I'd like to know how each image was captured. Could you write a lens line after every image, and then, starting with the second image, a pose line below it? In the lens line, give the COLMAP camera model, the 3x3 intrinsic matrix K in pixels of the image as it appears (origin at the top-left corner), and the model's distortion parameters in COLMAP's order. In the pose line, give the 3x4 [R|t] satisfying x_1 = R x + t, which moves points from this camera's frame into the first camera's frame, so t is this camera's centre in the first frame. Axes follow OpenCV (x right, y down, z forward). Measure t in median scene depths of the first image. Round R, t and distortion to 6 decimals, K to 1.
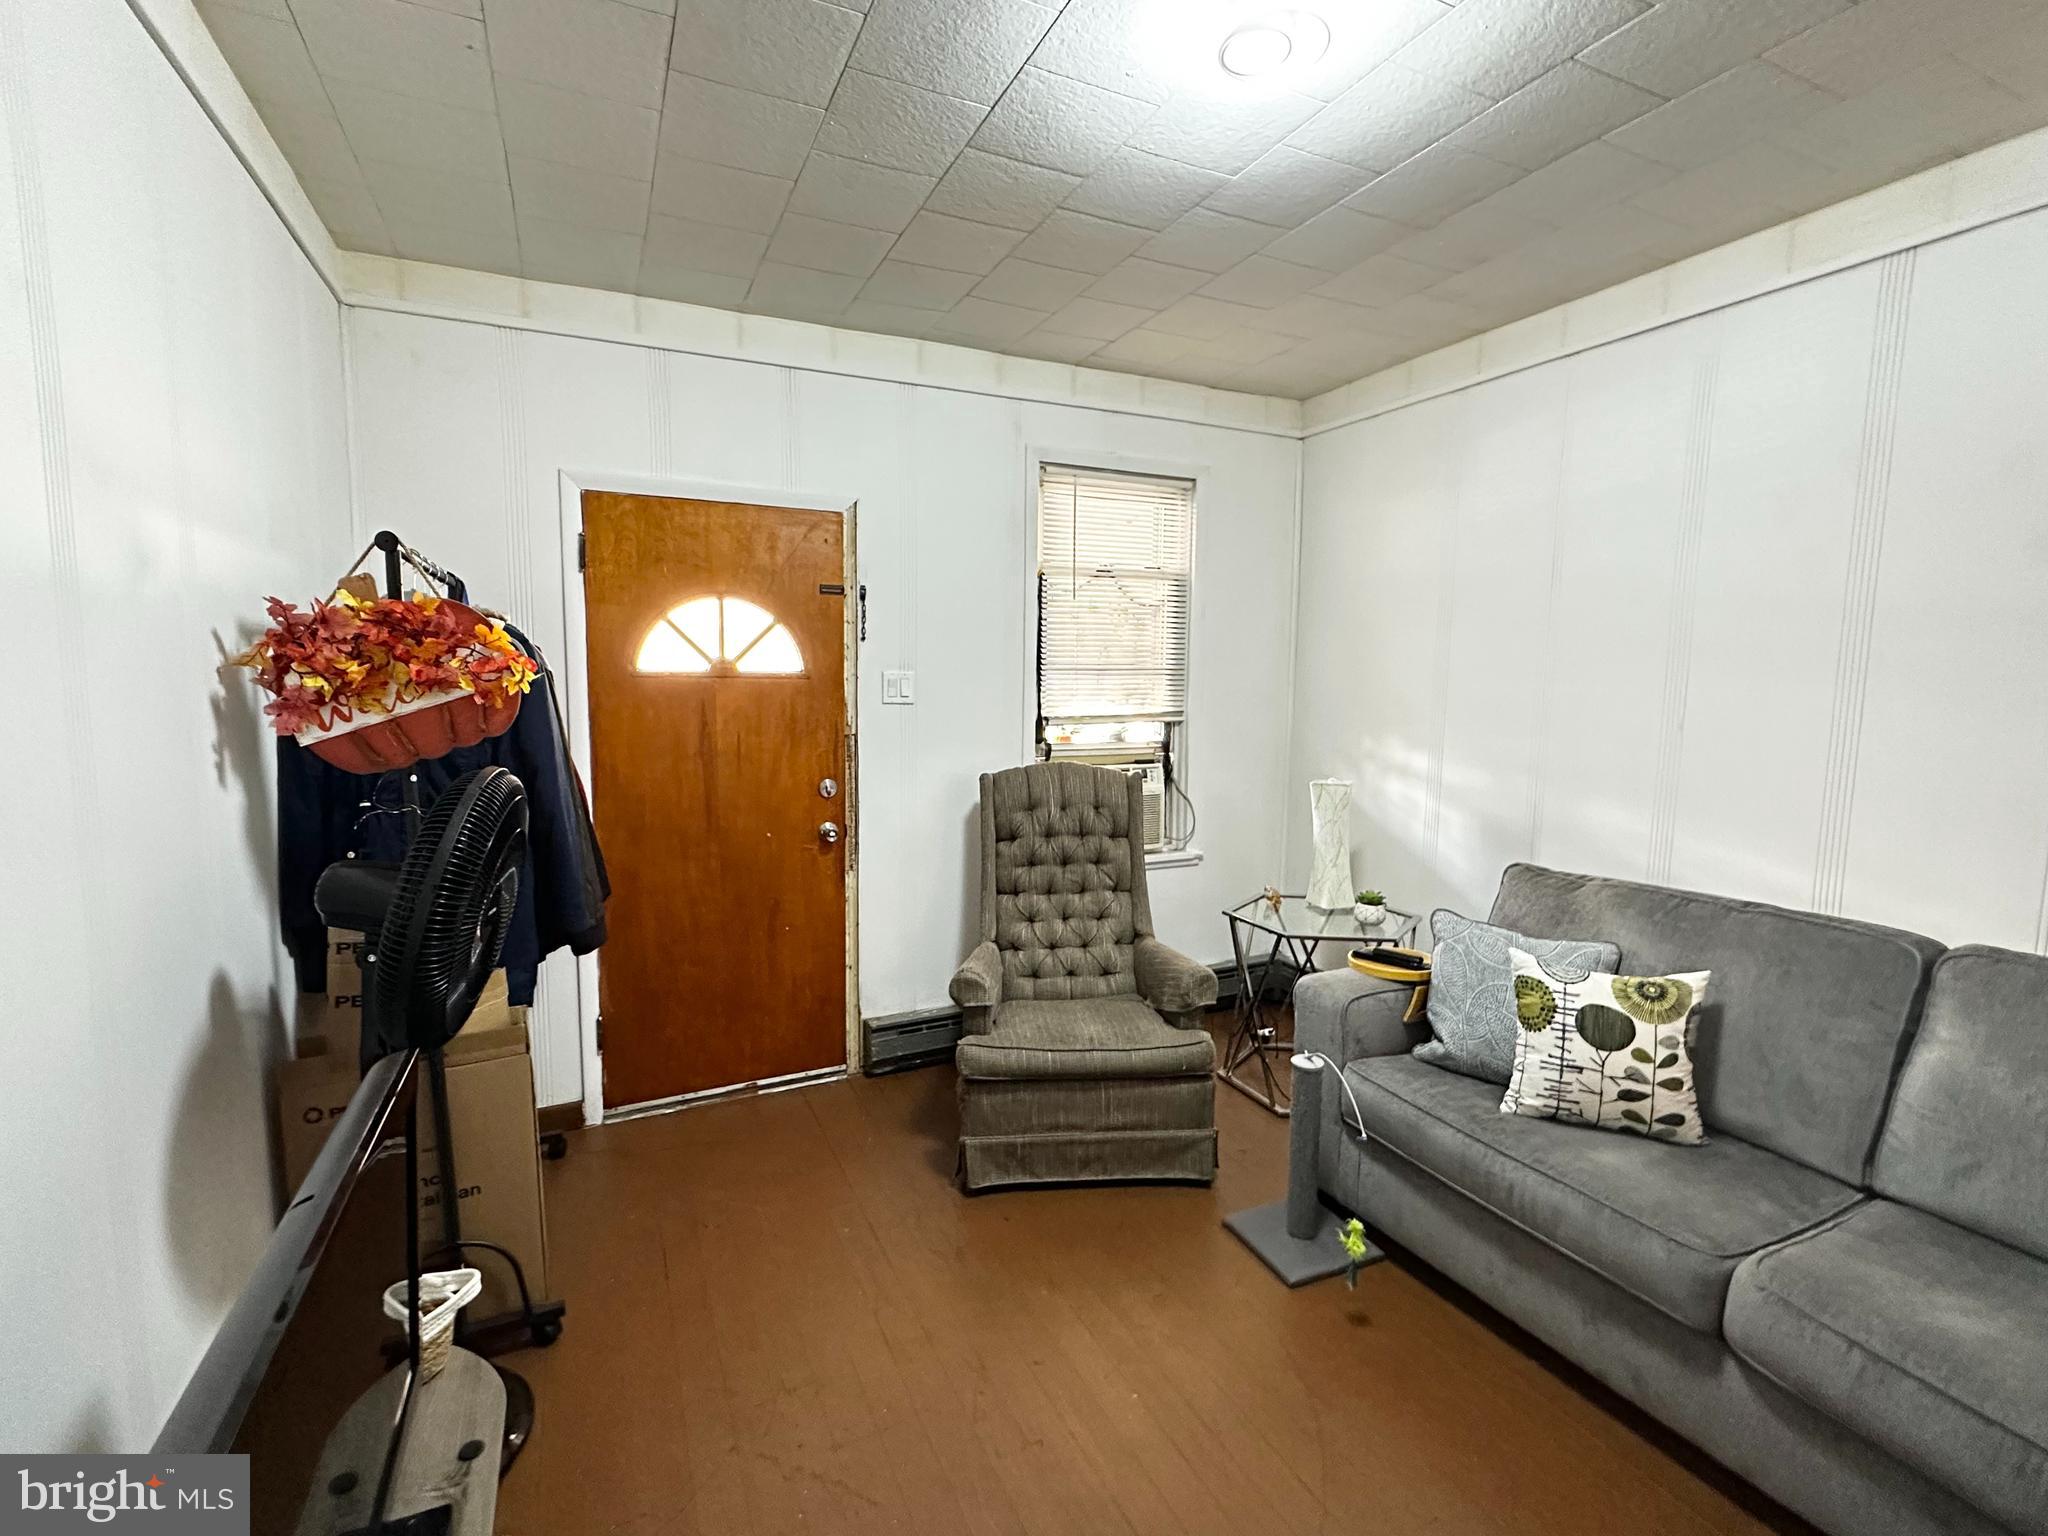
lens RADIAL K [[955.7, 0, 1026.4], [0, 955.7, 768.7], [0, 0, 1]] dist [-0.002369, -0.000243]
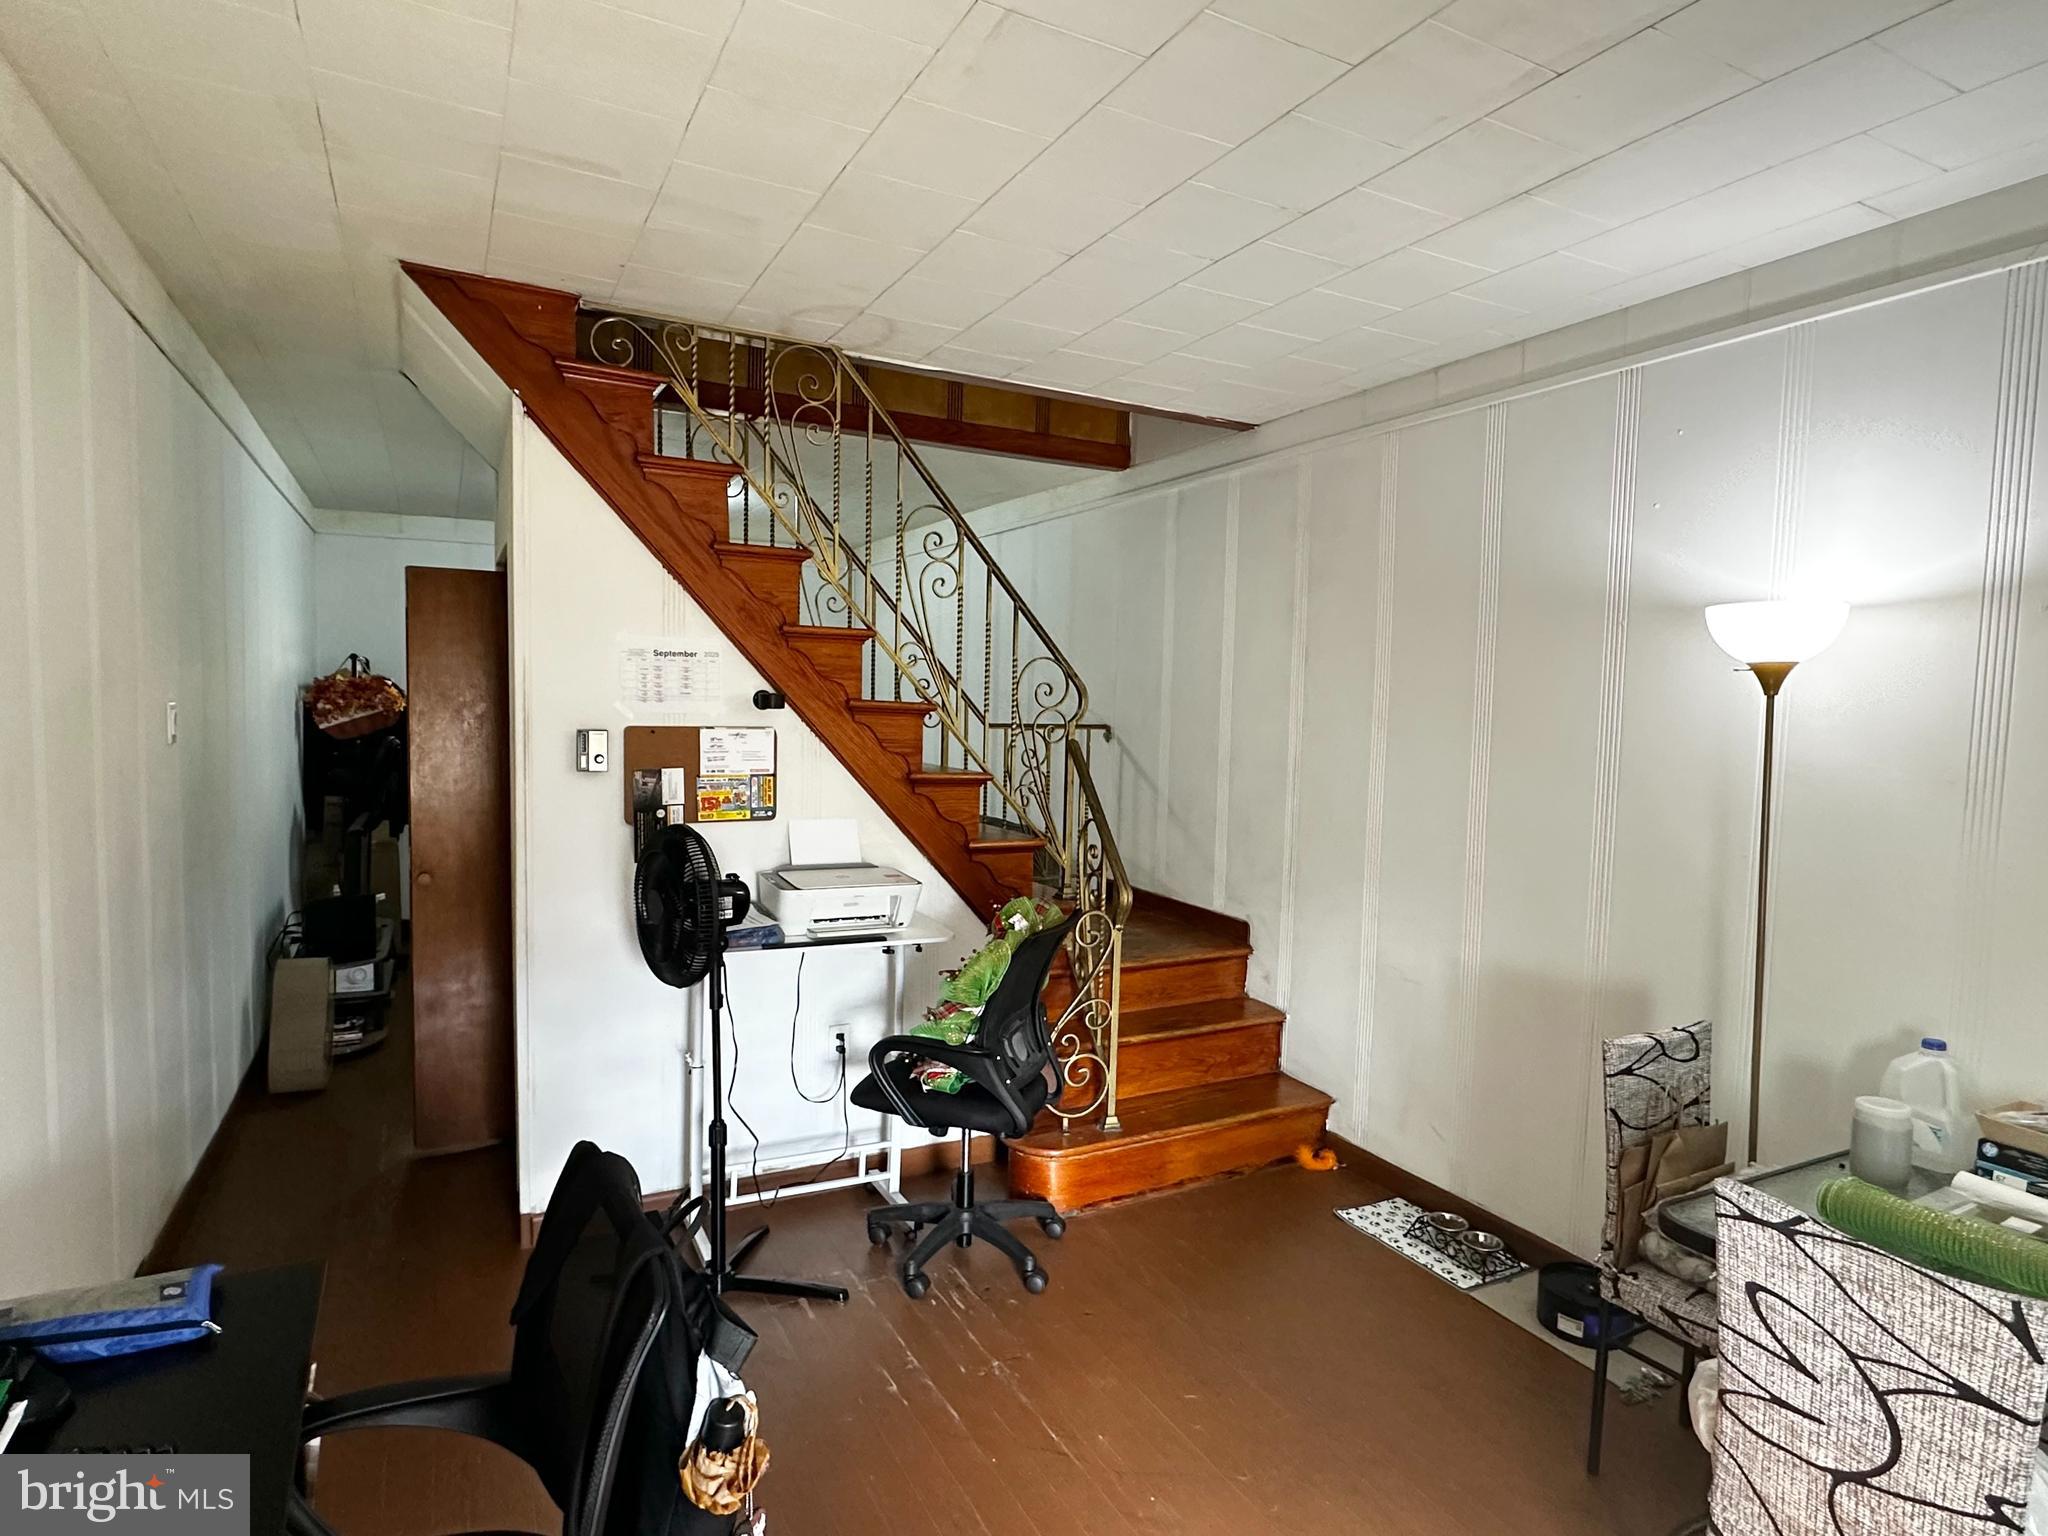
lens RADIAL K [[1128.5, 0, 1026.8], [0, 1128.5, 775.3], [0, 0, 1]] dist [-0.002847, -0.000489]
pose [[0.998255, 0.010196, 0.058157, 1.108498], [-0.007990, 0.999244, -0.038038, 0.219930], [-0.058501, 0.037507, 0.997583, -2.386845]]
